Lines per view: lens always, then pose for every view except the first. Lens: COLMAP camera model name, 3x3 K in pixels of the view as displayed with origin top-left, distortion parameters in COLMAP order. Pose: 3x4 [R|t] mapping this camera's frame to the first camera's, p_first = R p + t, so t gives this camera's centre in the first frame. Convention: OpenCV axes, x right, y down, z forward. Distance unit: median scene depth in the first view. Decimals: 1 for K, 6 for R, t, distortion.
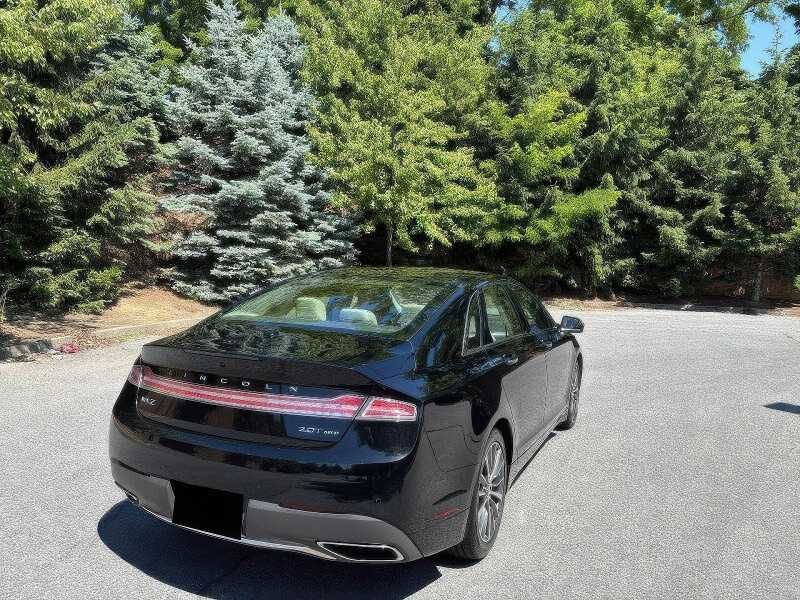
lens RADIAL K [[611.0, 0, 400.0], [0, 611.0, 312.8], [0, 0, 1]] dist [0.053023, -0.053190]
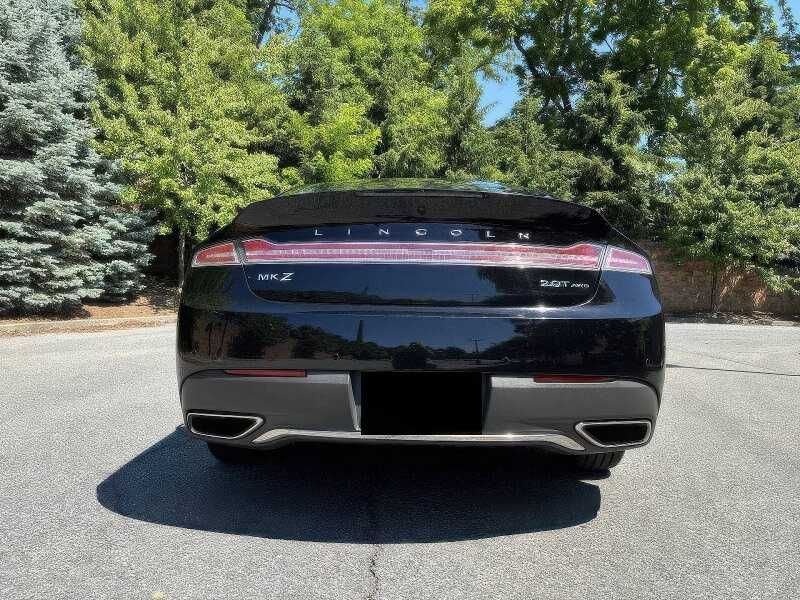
lens RADIAL K [[611.0, 0, 402.3], [0, 611.0, 299.9], [0, 0, 1]] dist [0.053023, -0.053190]
pose [[0.918029, -0.015496, 0.396210, -0.103999], [0.044729, 0.996905, -0.064651, 0.041599], [-0.393982, 0.077074, 0.915881, 0.059269]]
